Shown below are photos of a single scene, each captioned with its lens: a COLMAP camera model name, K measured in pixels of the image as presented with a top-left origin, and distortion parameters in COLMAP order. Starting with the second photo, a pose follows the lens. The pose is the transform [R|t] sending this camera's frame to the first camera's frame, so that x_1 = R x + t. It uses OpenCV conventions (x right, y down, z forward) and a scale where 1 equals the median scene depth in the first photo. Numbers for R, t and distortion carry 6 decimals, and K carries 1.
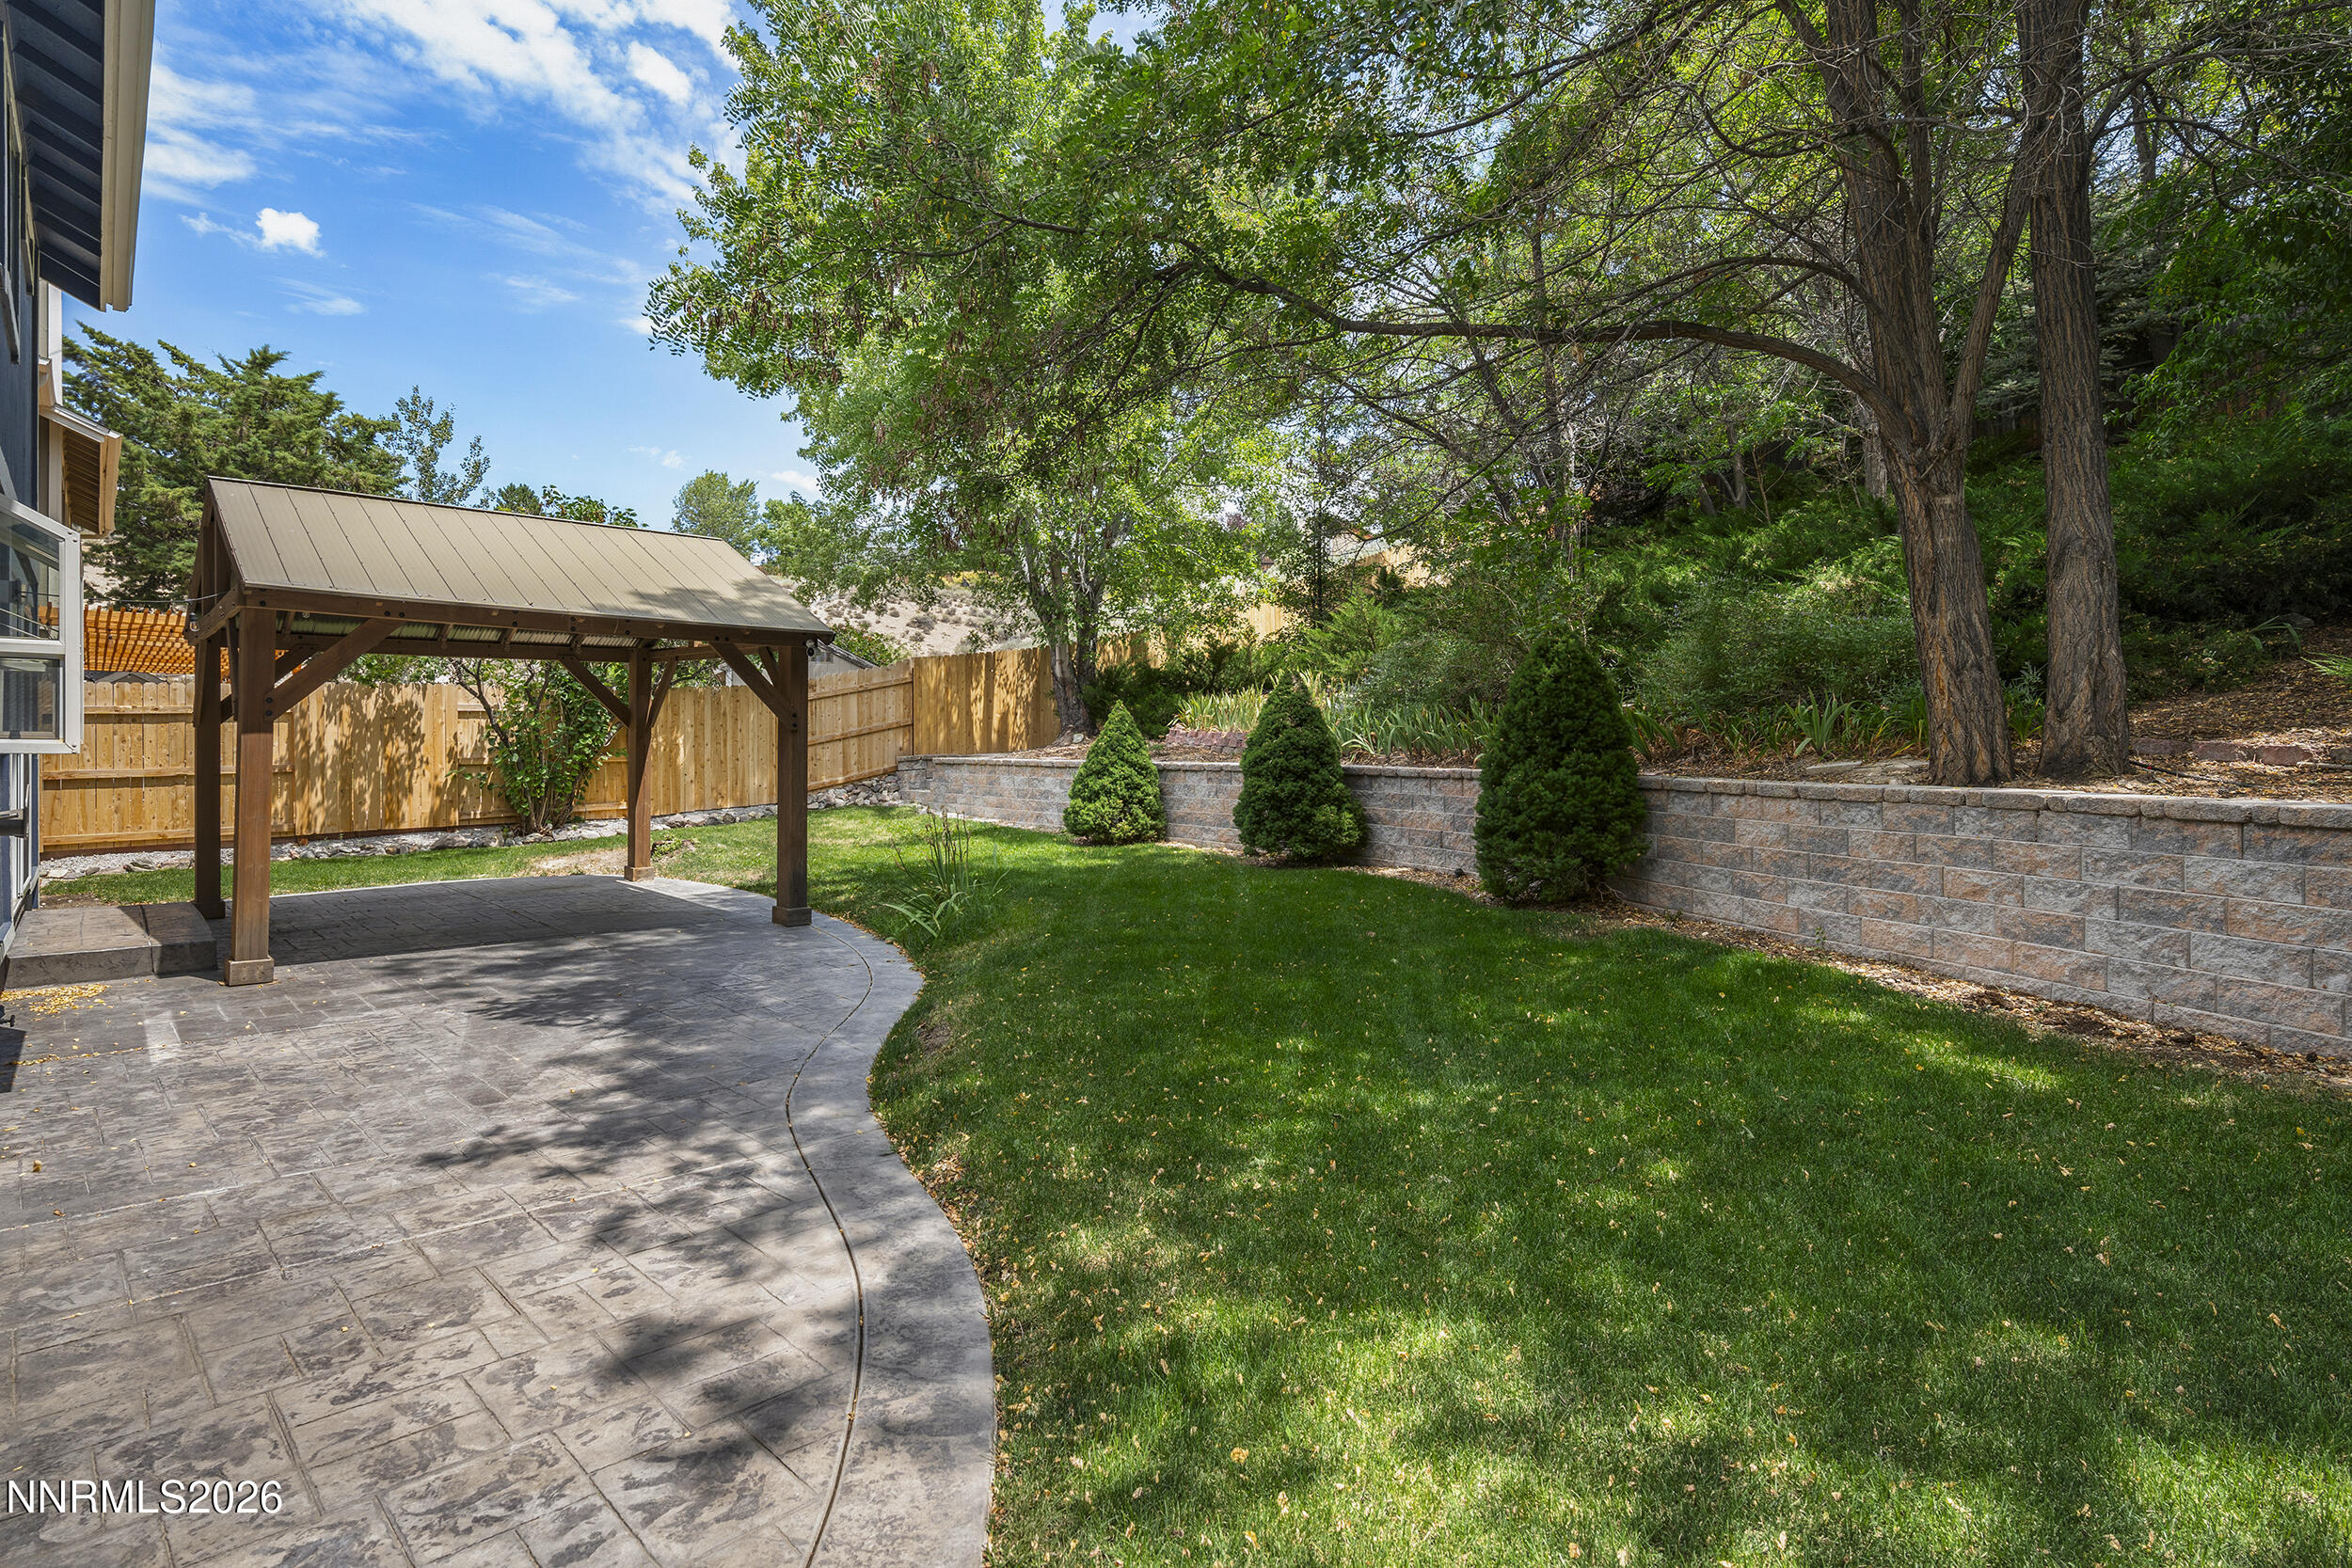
lens RADIAL K [[1172.1, 0, 1176.3], [0, 1172.1, 736.3], [0, 0, 1]] dist [-0.002667, -0.000349]
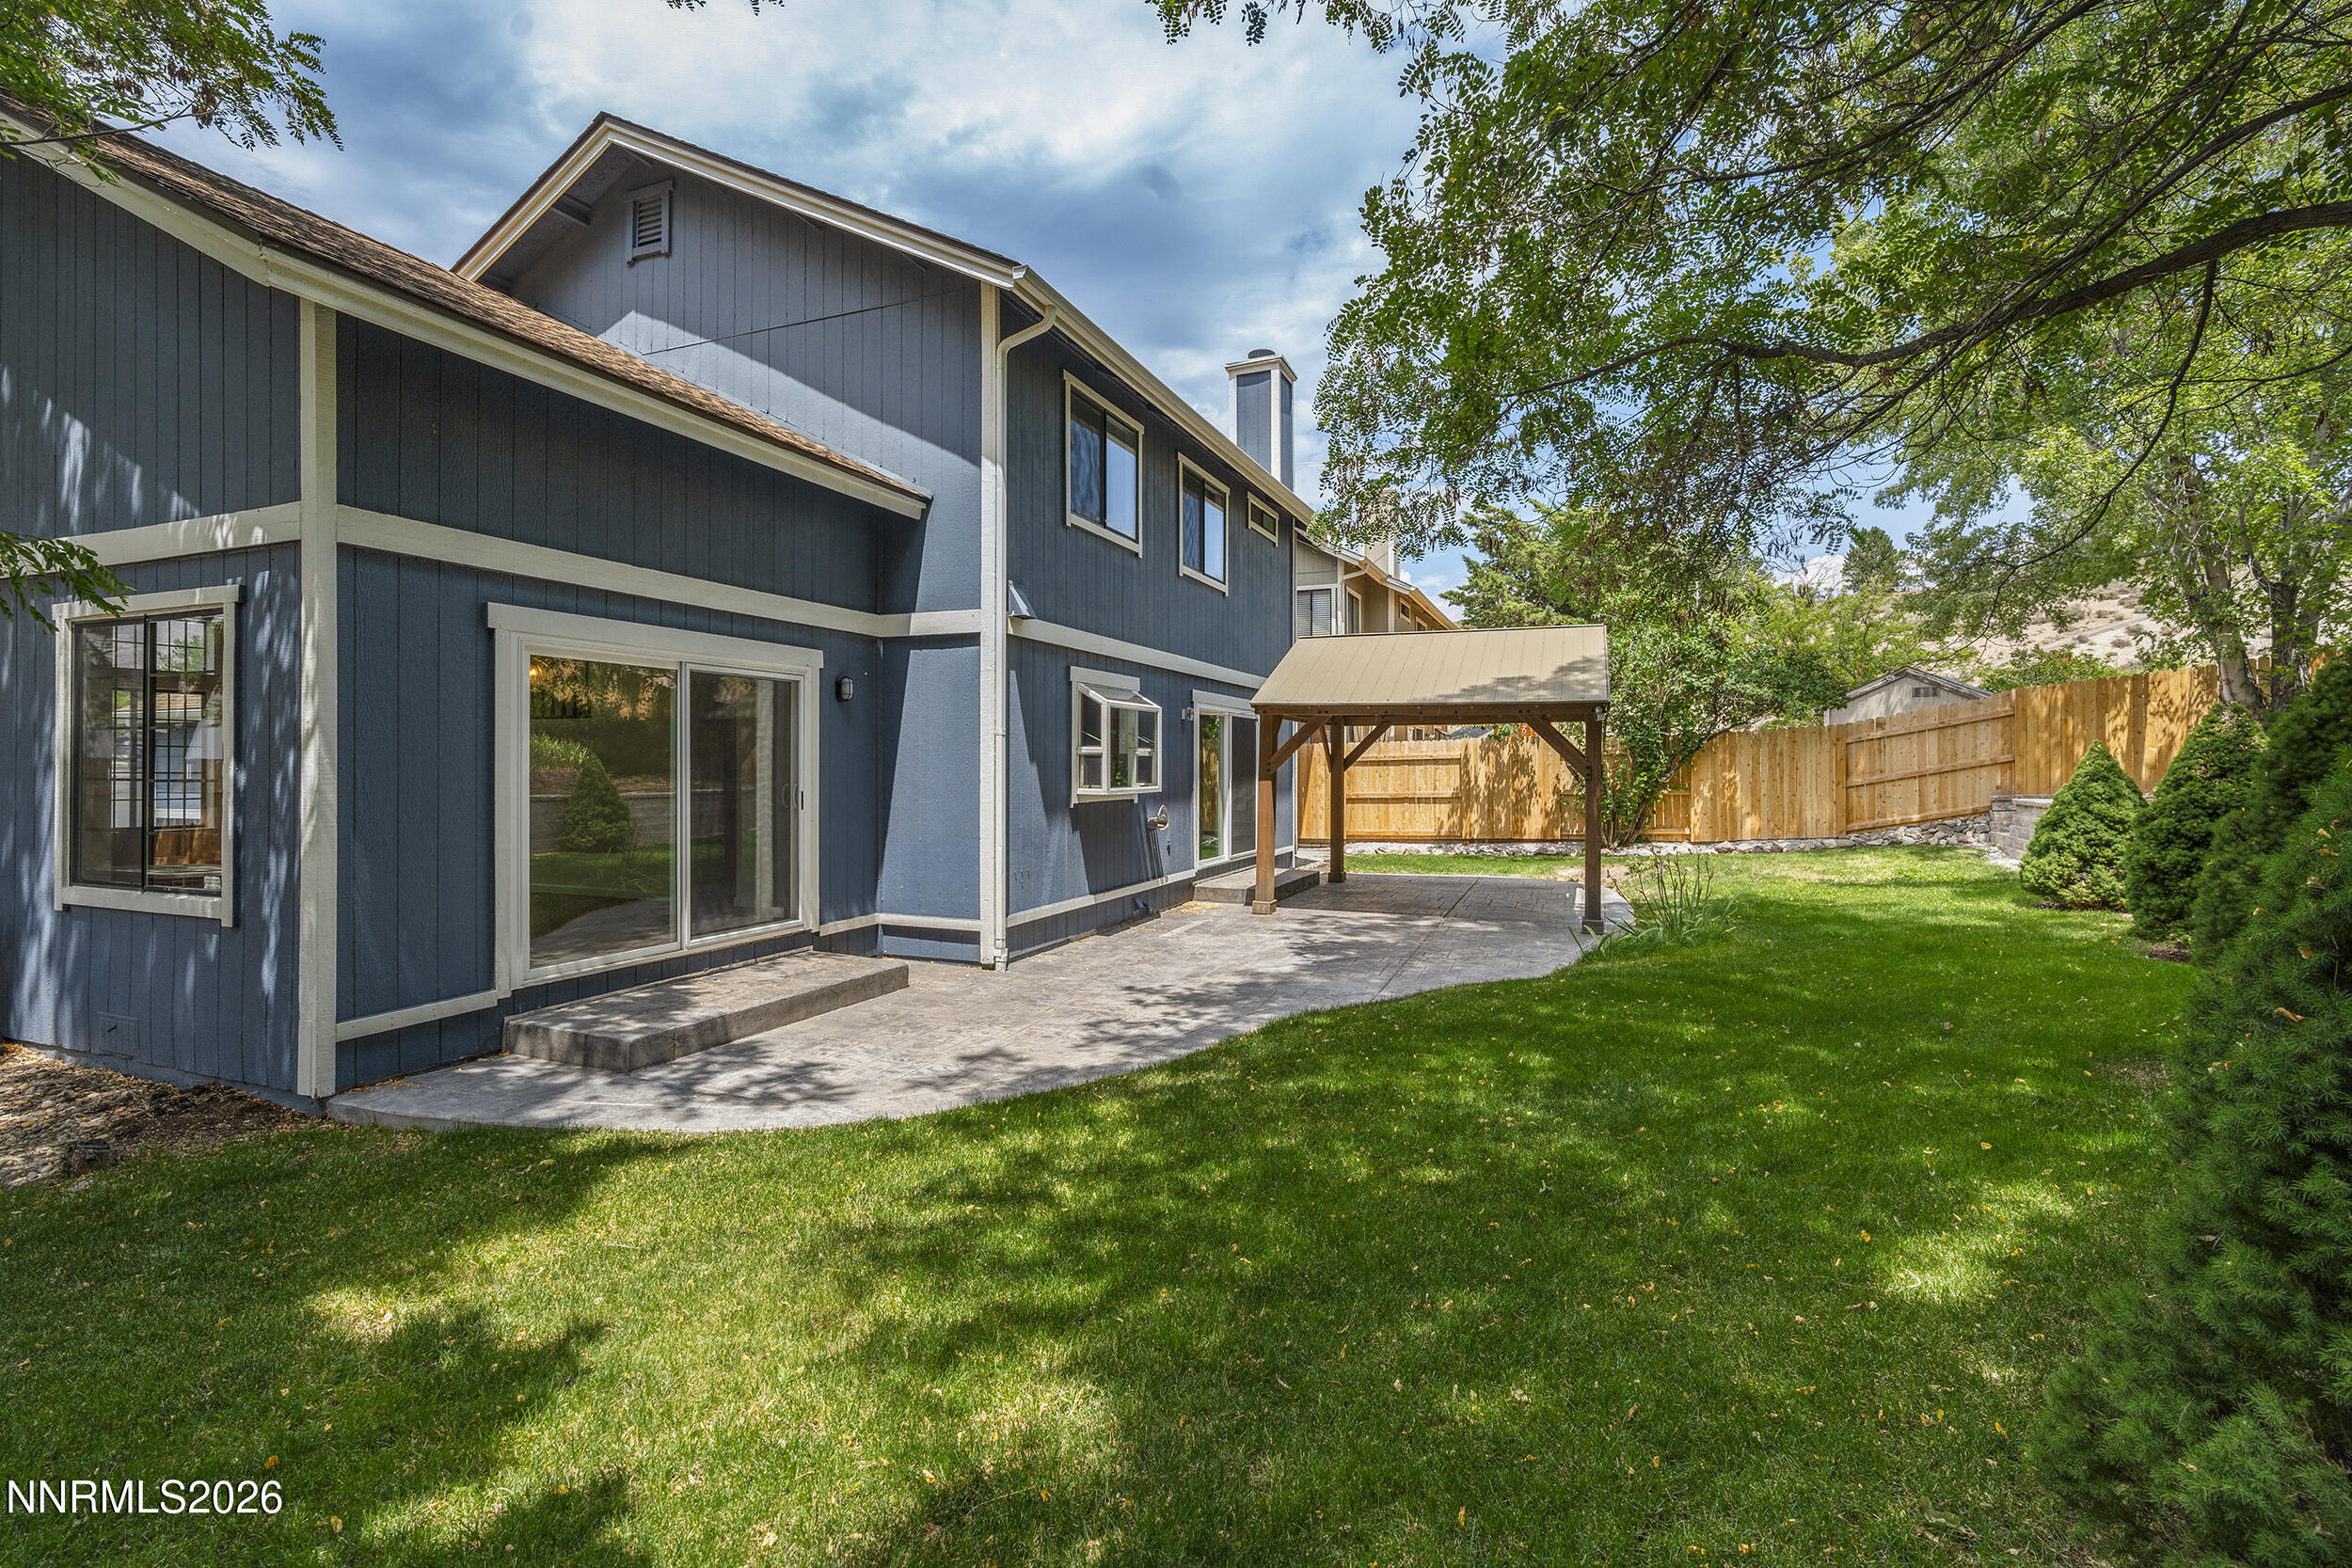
lens RADIAL K [[1058.1, 0, 1181.1], [0, 1058.1, 769.2], [0, 0, 1]] dist [-0.001263, -0.000198]
pose [[0.420885, 0.003327, -0.907108, 0.343561], [0.004842, 0.999971, 0.005914, -0.016381], [0.907101, -0.006881, 0.420856, 0.076920]]
